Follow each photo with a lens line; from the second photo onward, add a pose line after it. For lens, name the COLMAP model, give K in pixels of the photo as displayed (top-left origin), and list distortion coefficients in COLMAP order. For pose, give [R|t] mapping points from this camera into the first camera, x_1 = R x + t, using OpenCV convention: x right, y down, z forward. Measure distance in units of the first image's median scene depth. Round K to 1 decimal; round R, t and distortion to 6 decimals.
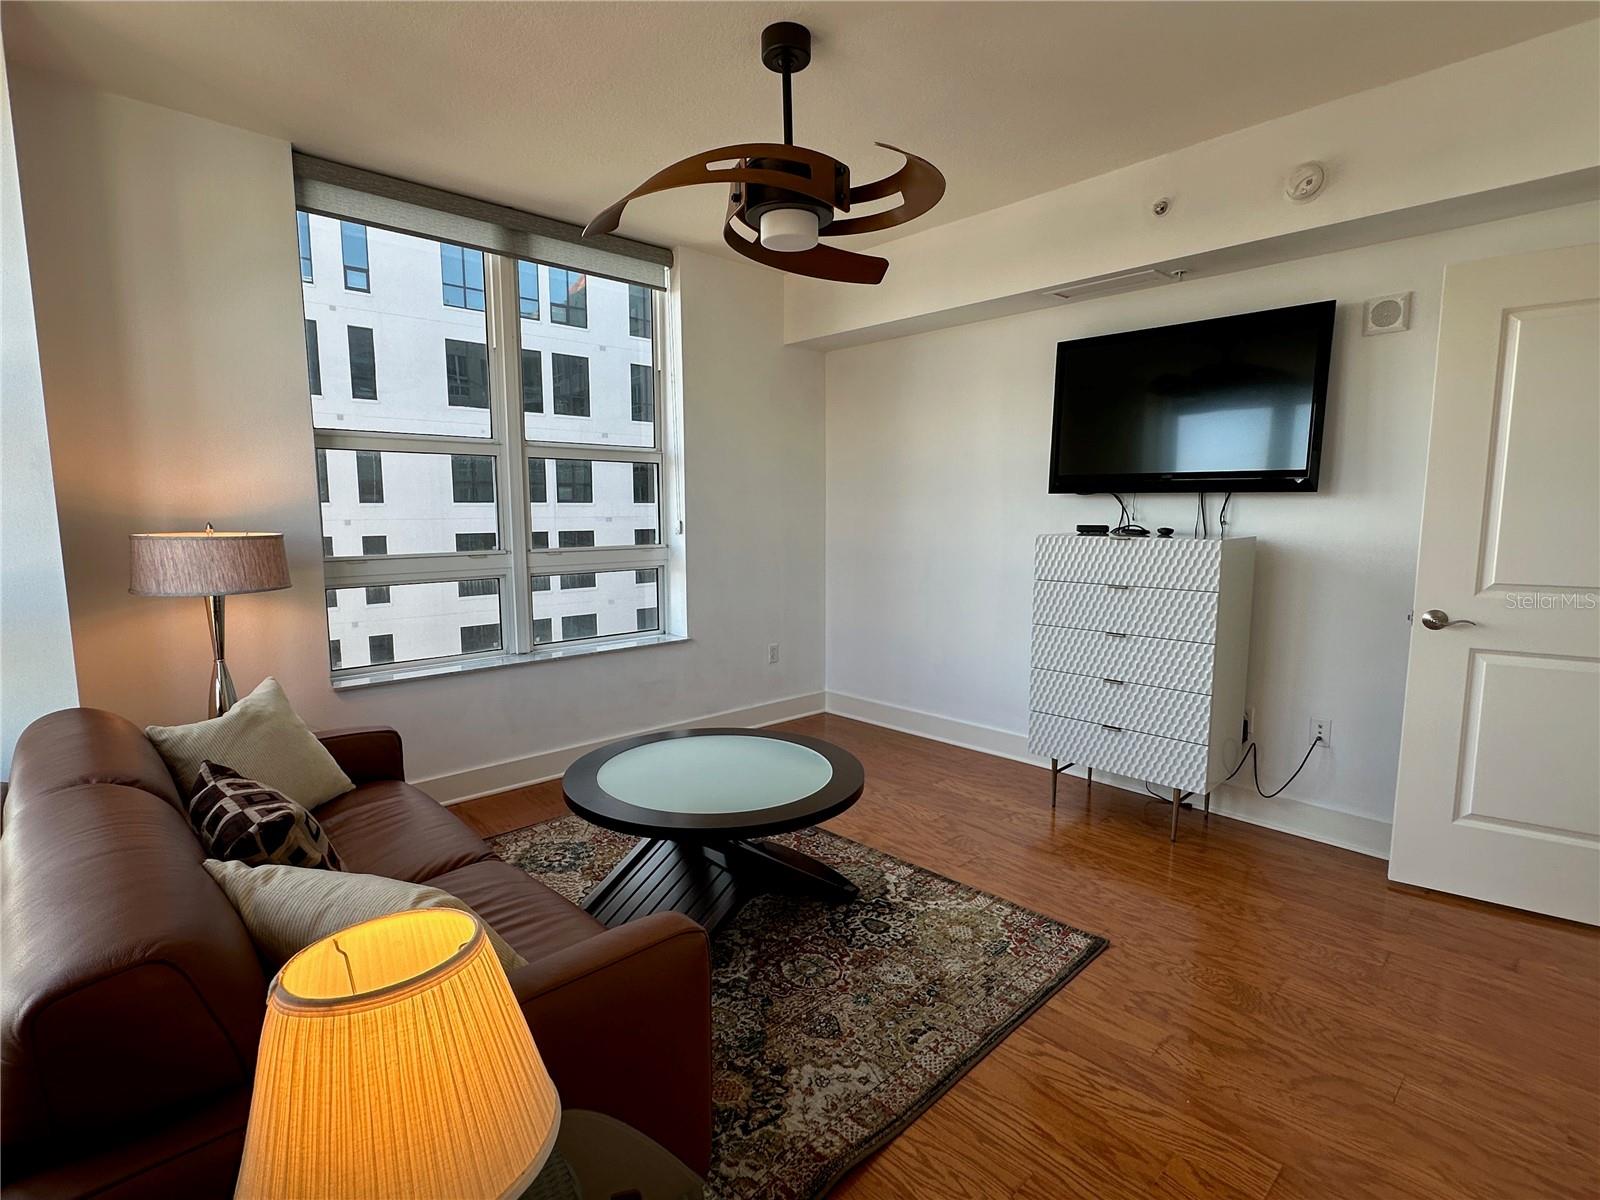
lens RADIAL K [[787.5, 0, 798.4], [0, 787.5, 605.8], [0, 0, 1]] dist [-0.001980, 0.000864]
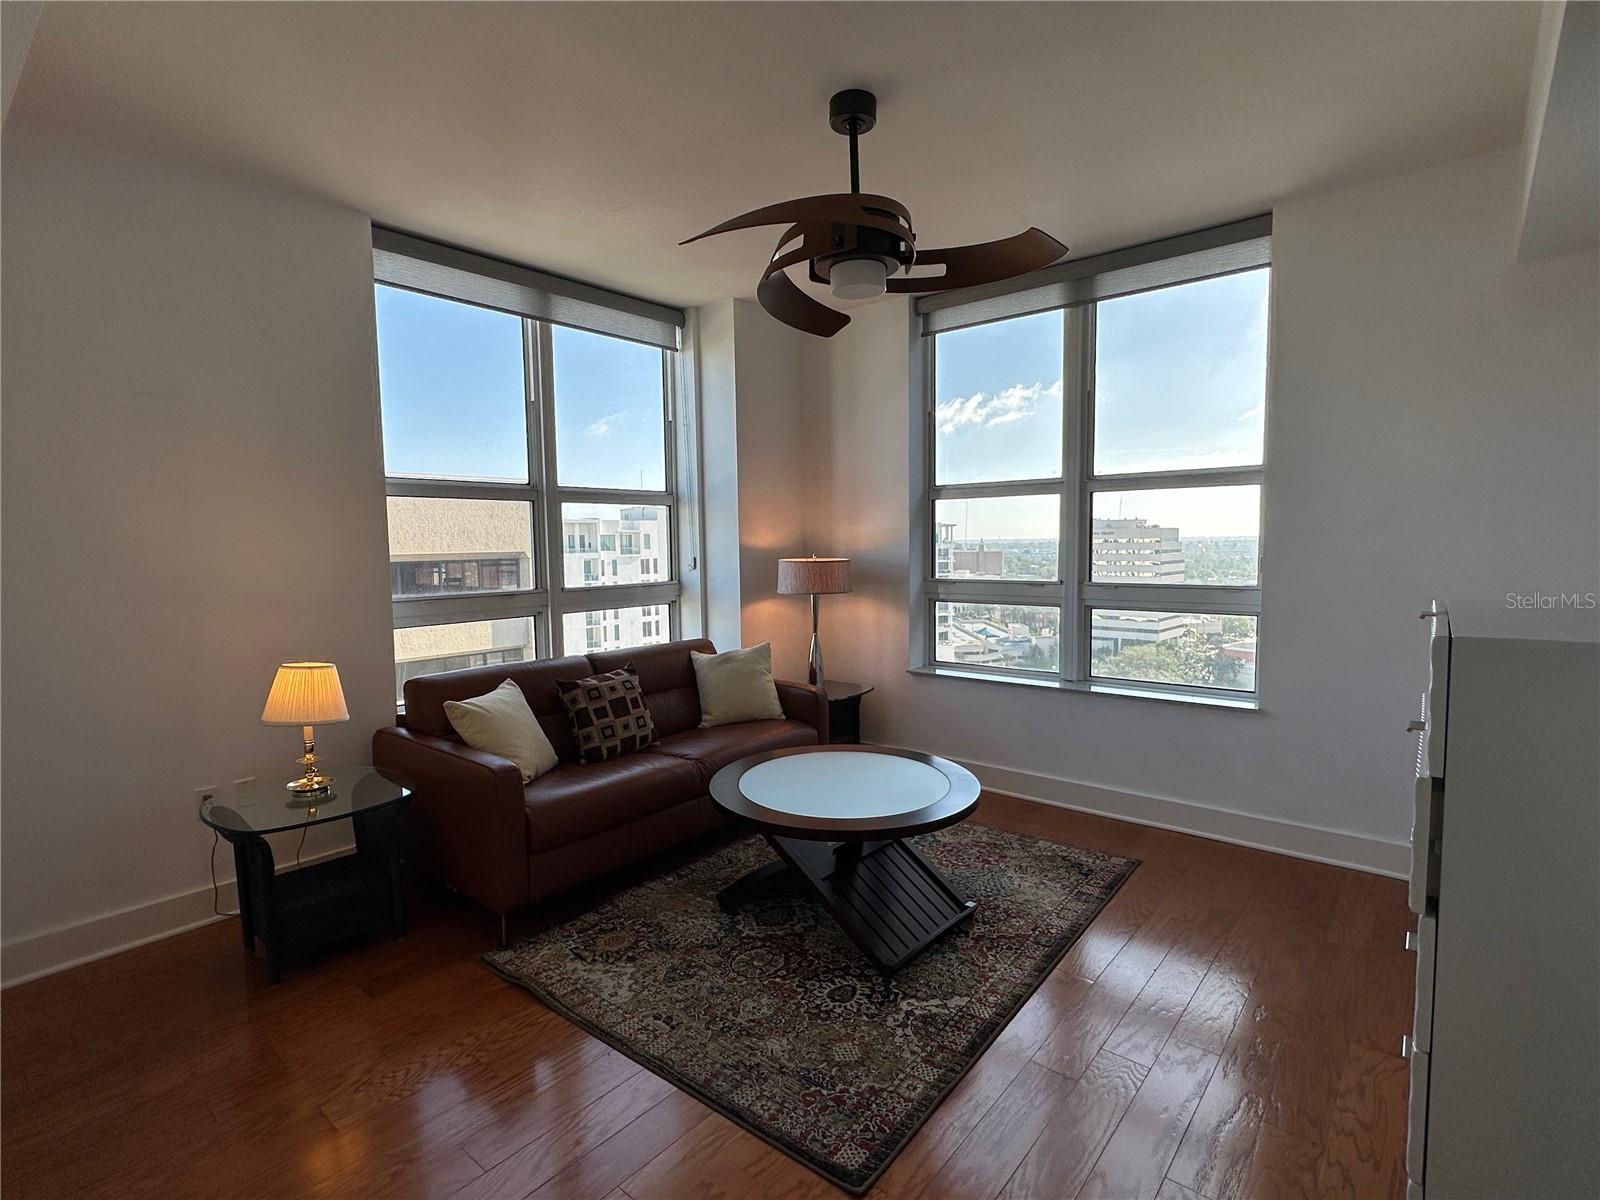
lens RADIAL K [[787.5, 0, 798.4], [0, 787.5, 605.8], [0, 0, 1]] dist [-0.001980, 0.000864]
pose [[0.112043, 0.082432, -0.990278, 1.095102], [-0.107640, 0.991696, 0.070372, -0.123988], [0.987856, 0.098709, 0.119985, 0.882181]]
